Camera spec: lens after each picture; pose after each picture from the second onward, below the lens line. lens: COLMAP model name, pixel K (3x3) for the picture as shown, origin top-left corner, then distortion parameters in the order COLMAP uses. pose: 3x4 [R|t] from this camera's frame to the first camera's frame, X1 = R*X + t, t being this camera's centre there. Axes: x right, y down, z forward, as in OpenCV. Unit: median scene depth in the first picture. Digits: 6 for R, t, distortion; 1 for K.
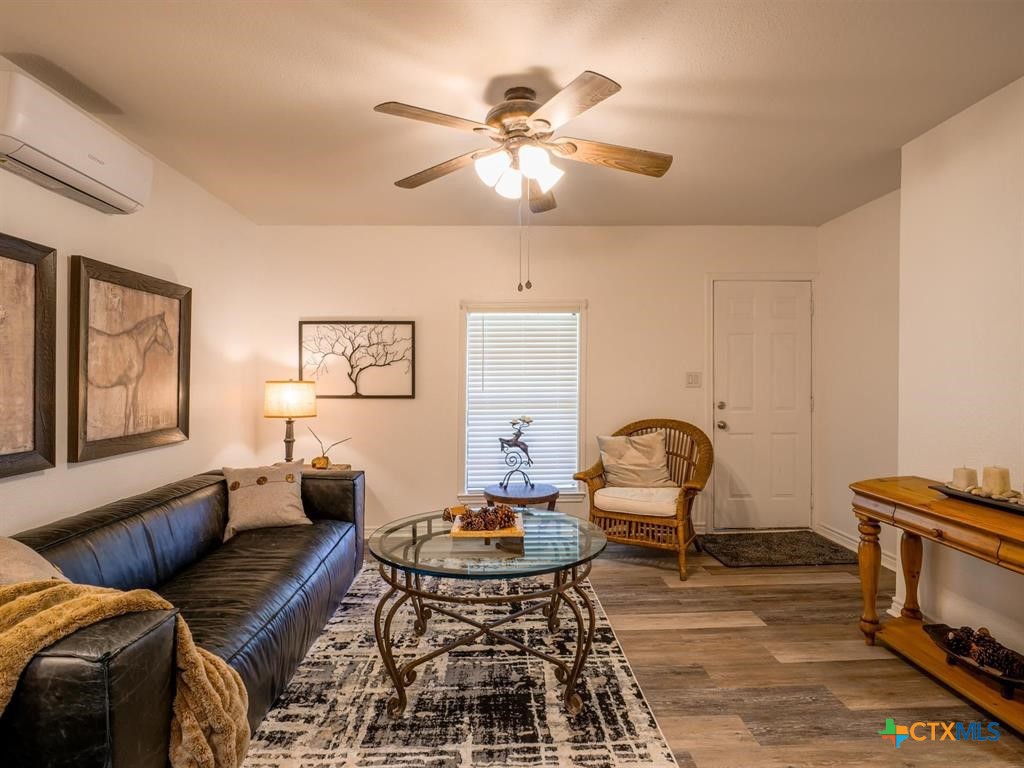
lens RADIAL K [[581.4, 0, 512.0], [0, 581.4, 384.0], [0, 0, 1]] dist [0.000666, -0.001116]
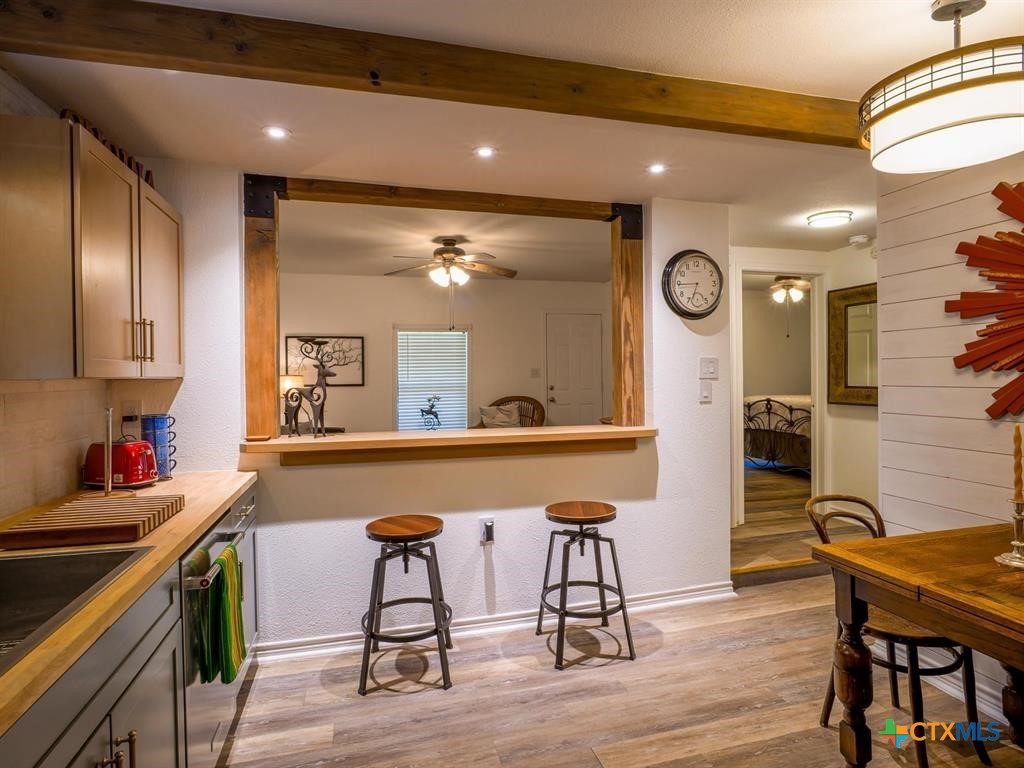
lens RADIAL K [[581.4, 0, 512.0], [0, 581.4, 384.0], [0, 0, 1]] dist [0.000666, -0.001116]
pose [[0.973012, -0.011118, 0.230485, -0.142748], [0.009534, 0.999923, 0.007985, 0.011086], [-0.230556, -0.005572, 0.973043, -0.628589]]
